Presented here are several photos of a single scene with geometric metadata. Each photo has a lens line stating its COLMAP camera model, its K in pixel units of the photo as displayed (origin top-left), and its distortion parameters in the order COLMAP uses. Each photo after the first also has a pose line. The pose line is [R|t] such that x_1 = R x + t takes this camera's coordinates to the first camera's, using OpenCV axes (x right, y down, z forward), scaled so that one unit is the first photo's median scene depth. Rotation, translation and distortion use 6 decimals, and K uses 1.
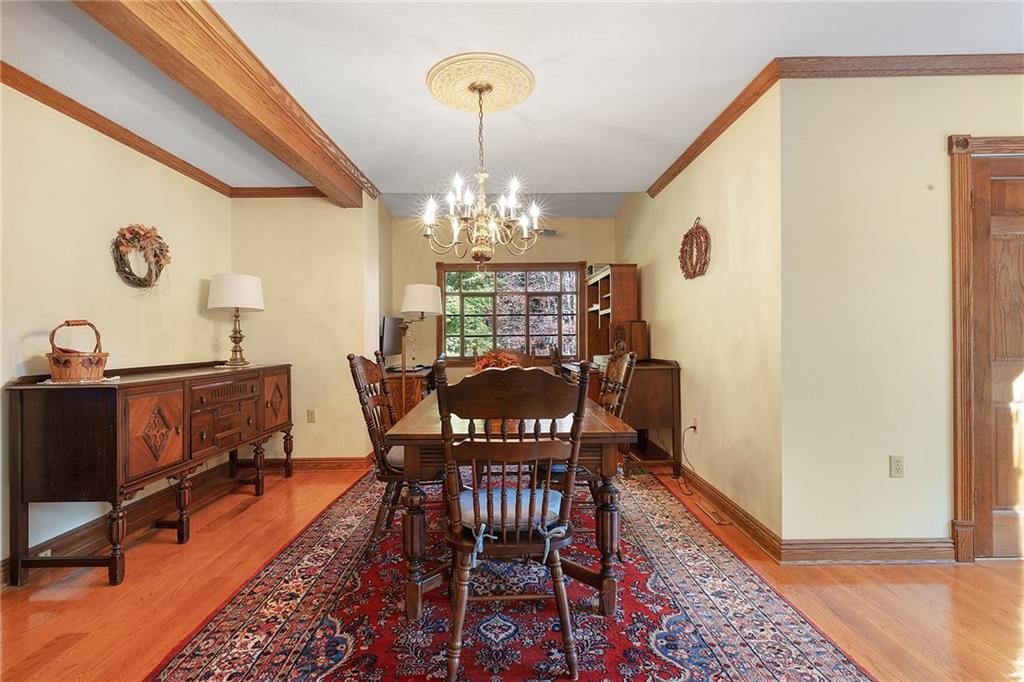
lens RADIAL K [[459.4, 0, 511.0], [0, 459.4, 336.9], [0, 0, 1]] dist [0.010548, 0.000637]
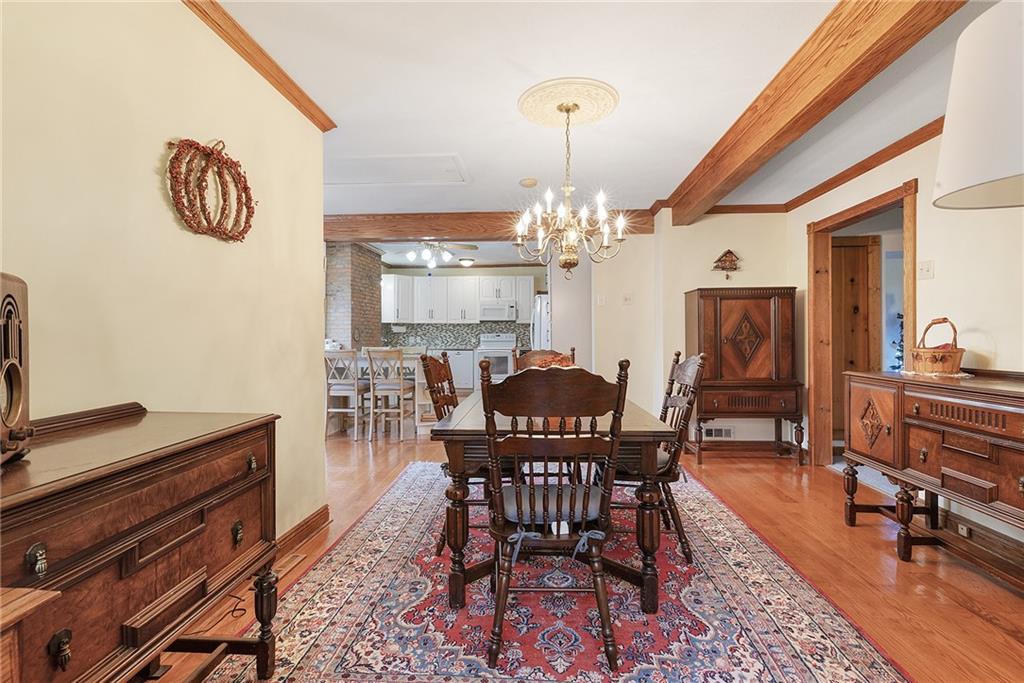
lens RADIAL K [[459.4, 0, 511.0], [0, 459.4, 337.4], [0, 0, 1]] dist [0.010548, 0.000637]
pose [[-0.996899, 0.010887, 0.077940, -0.009077], [0.010897, 0.999941, -0.000298, -0.000260], [-0.077939, 0.000552, -0.996958, 1.458018]]
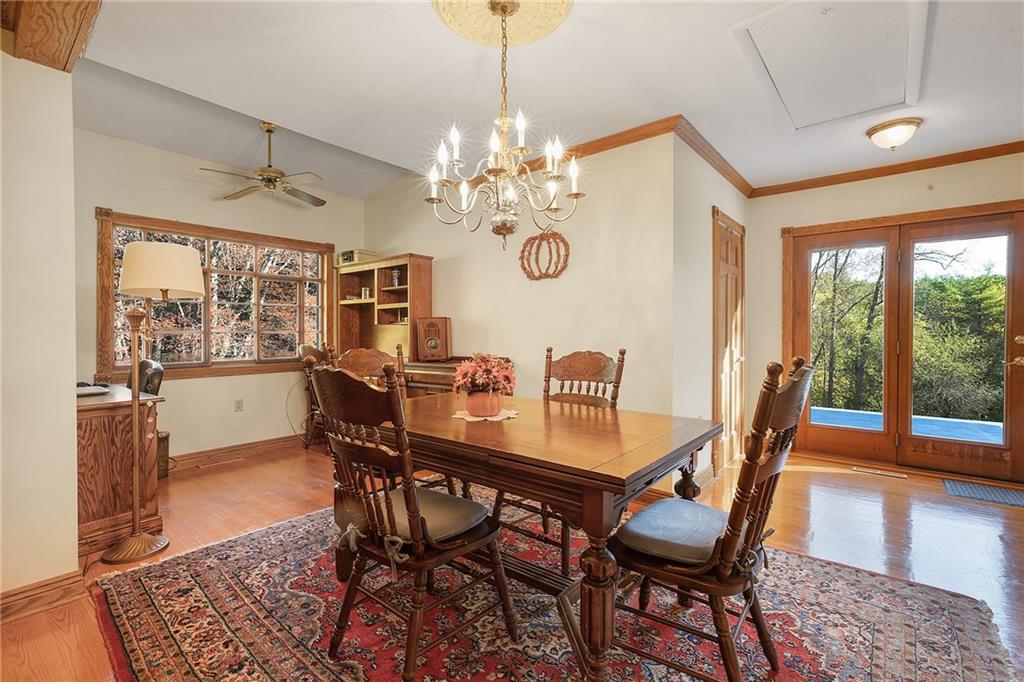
lens RADIAL K [[459.4, 0, 511.0], [0, 459.4, 336.9], [0, 0, 1]] dist [0.010548, 0.000637]
pose [[0.644602, 0.001900, 0.764516, -0.447266], [-0.002067, 0.999998, -0.000742, 0.007026], [-0.764516, -0.001101, 0.644604, 0.349884]]
